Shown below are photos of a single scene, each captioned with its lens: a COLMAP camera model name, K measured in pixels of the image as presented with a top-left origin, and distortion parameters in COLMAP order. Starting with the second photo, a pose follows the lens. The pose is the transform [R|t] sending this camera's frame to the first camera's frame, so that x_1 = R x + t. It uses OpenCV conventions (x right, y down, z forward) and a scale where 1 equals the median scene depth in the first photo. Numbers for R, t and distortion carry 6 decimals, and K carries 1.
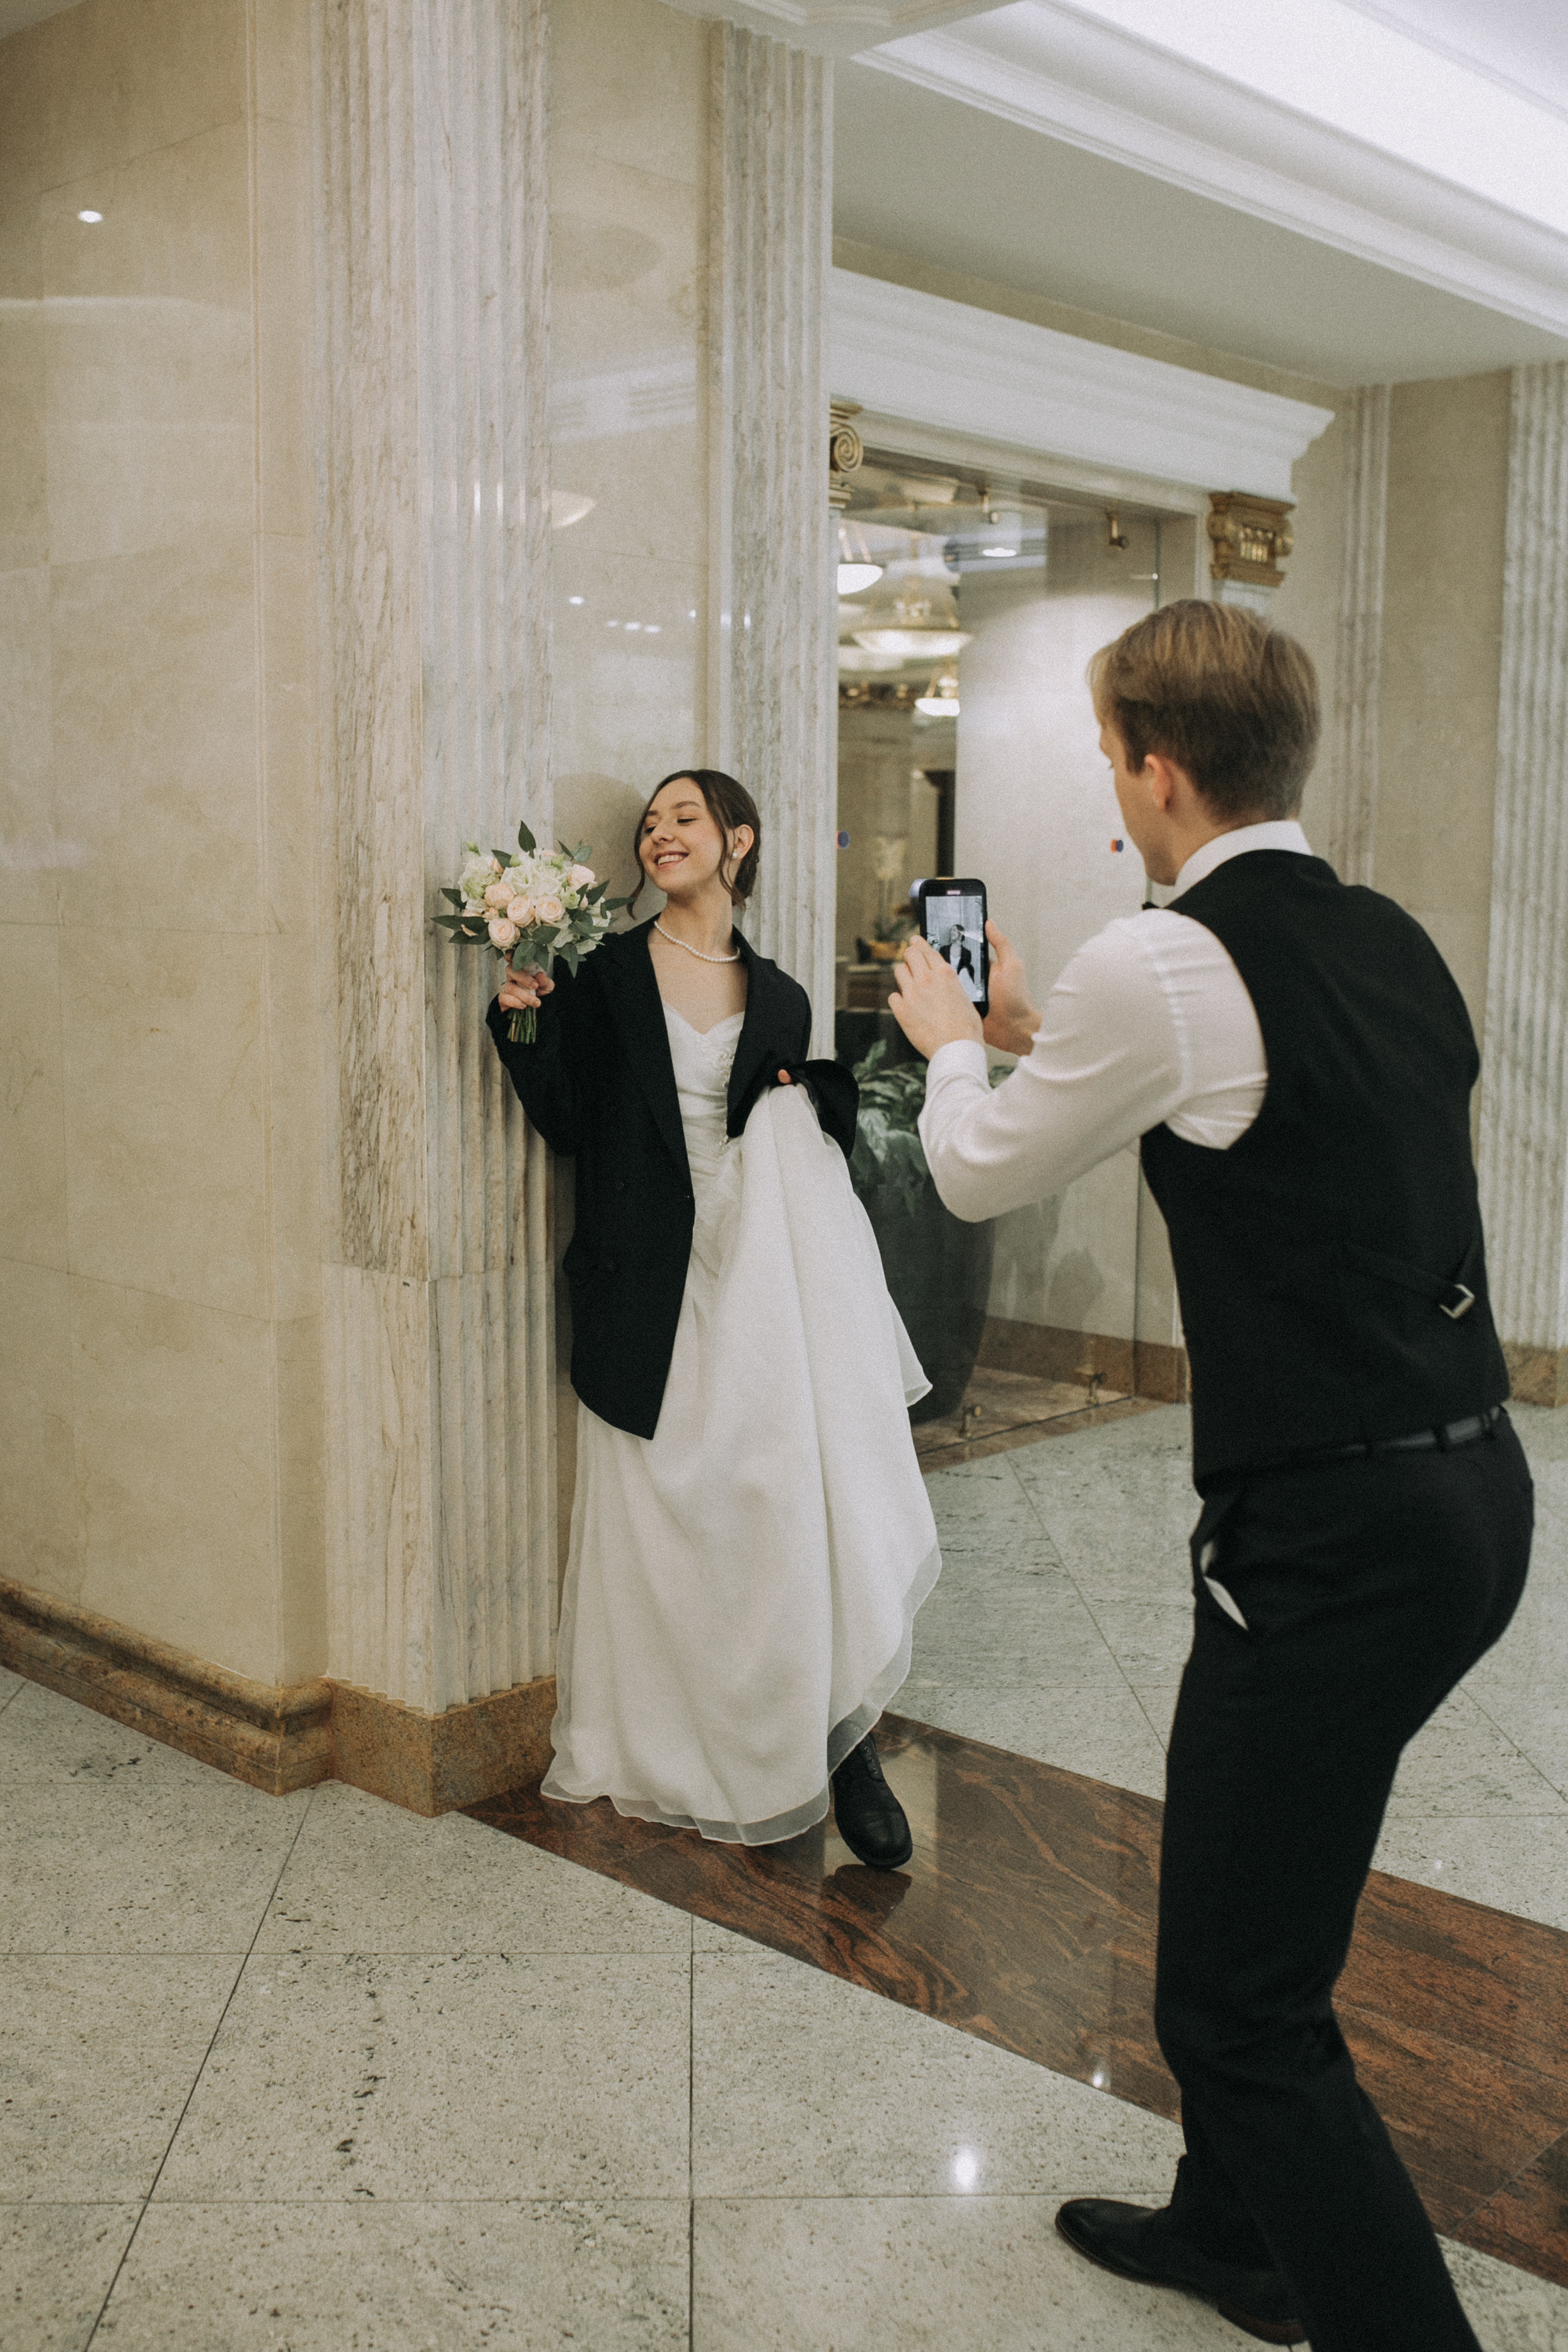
lens RADIAL K [[2369.4, 0, 784.0], [0, 2369.4, 1176.0], [0, 0, 1]] dist [-0.035992, 0.019411]
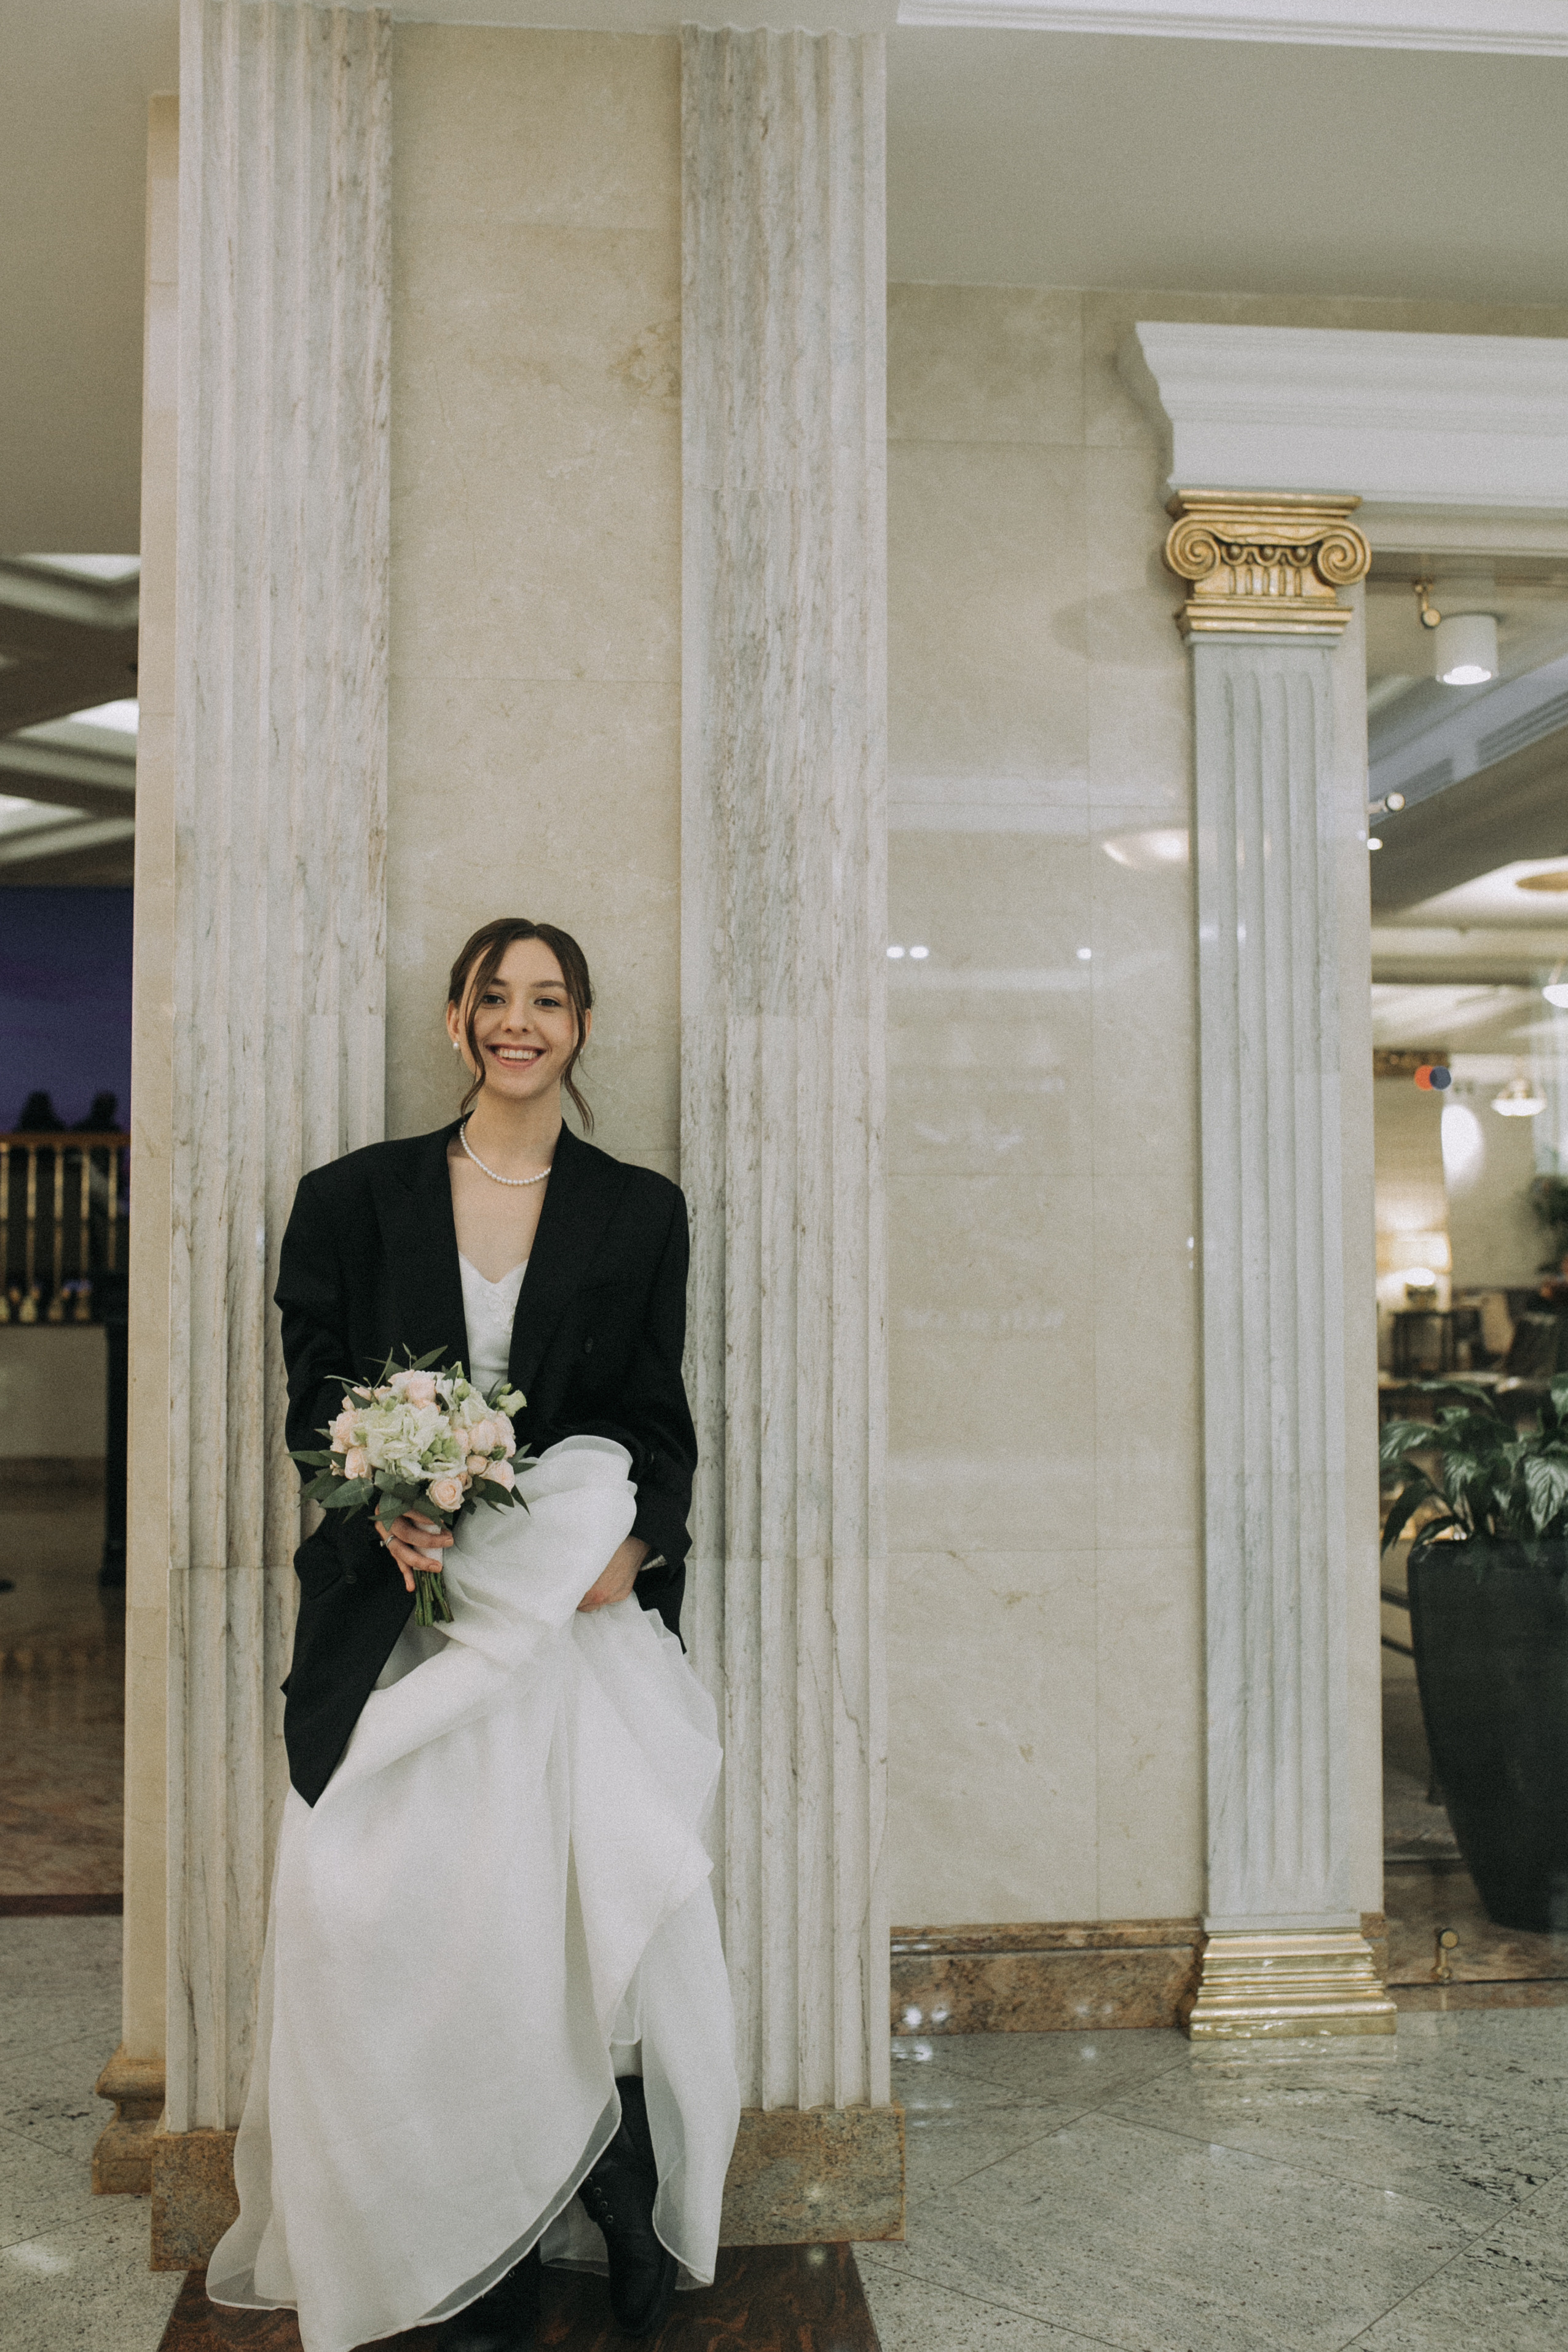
lens RADIAL K [[2369.4, 0, 784.0], [0, 2369.4, 1176.0], [0, 0, 1]] dist [-0.035992, 0.019411]
pose [[0.744668, -0.044330, -0.665962, 0.514364], [-0.076462, 0.985557, -0.151102, 0.016829], [0.663041, 0.163442, 0.730523, 0.491030]]
